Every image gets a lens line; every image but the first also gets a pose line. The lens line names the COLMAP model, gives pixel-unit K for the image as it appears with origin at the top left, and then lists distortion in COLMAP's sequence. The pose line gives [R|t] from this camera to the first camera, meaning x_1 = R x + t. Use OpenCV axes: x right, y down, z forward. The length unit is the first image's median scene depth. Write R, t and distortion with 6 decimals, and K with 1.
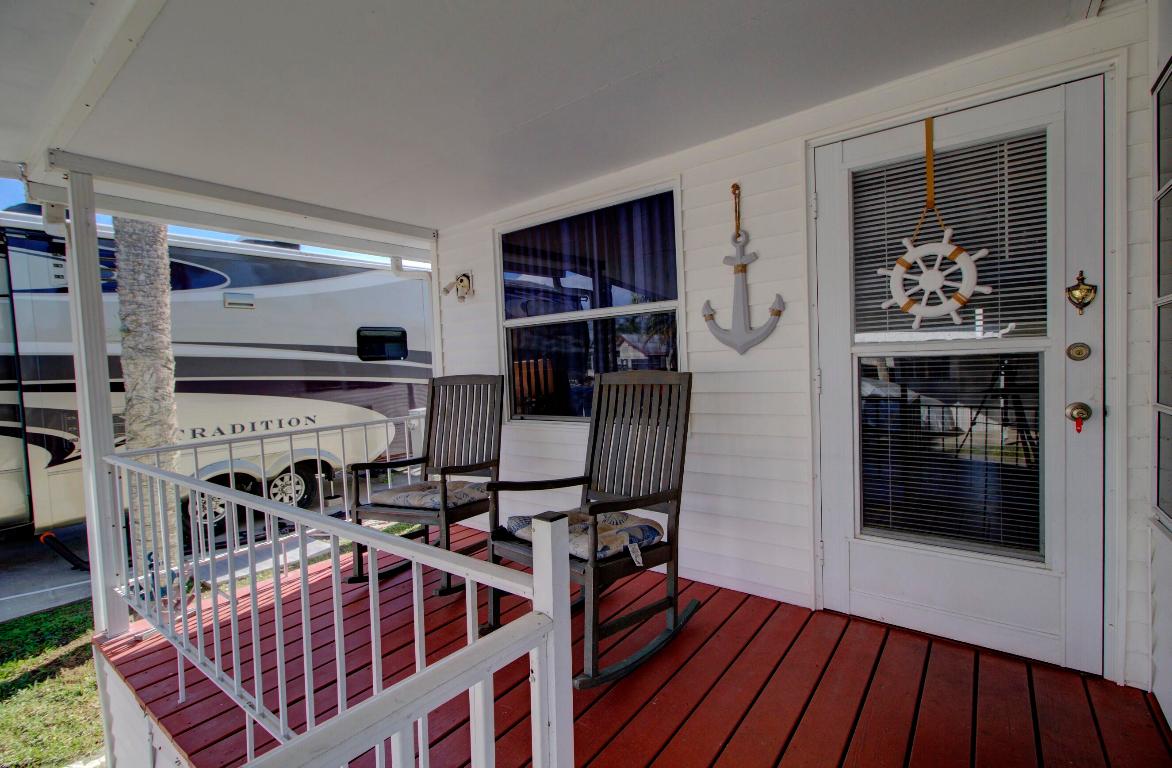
lens RADIAL K [[531.1, 0, 589.4], [0, 531.1, 382.3], [0, 0, 1]] dist [-0.011433, 0.004520]
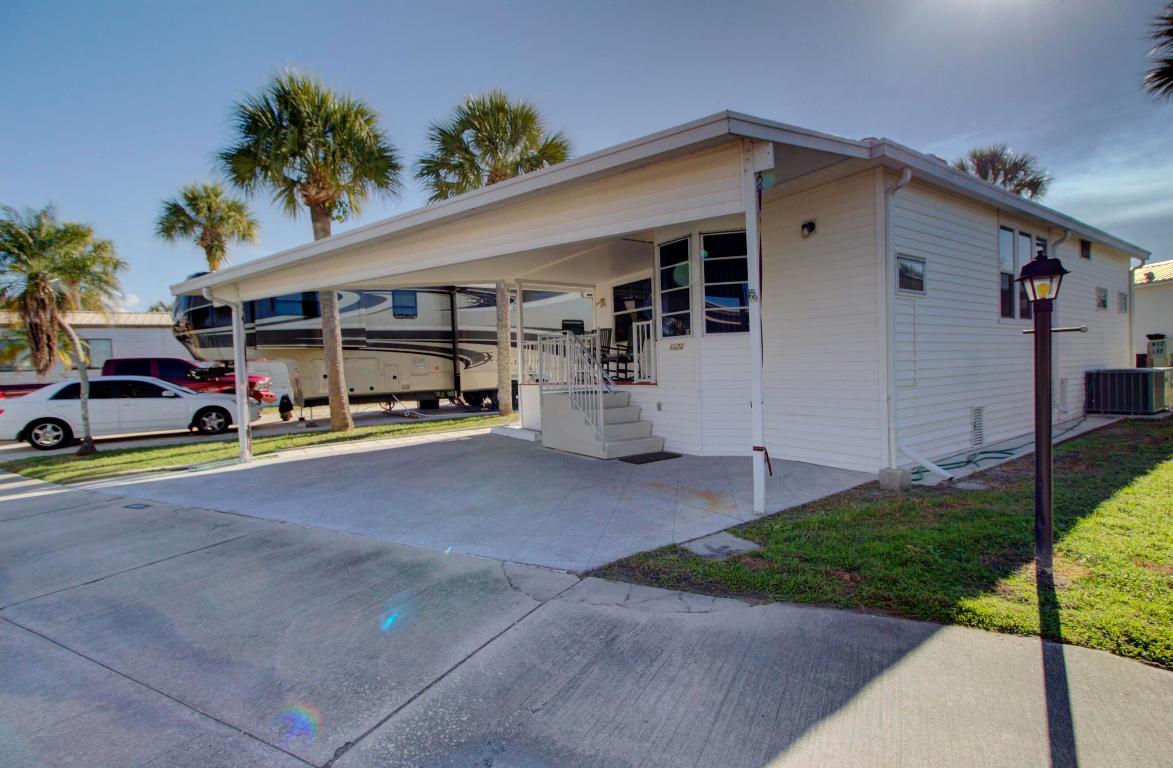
lens RADIAL K [[531.5, 0, 587.3], [0, 531.5, 383.4], [0, 0, 1]] dist [-0.011433, 0.004520]
pose [[0.949257, 0.017835, -0.313994, 0.719229], [-0.018071, 0.999834, 0.002158, 0.310873], [0.313981, 0.003626, 0.949422, -2.150670]]
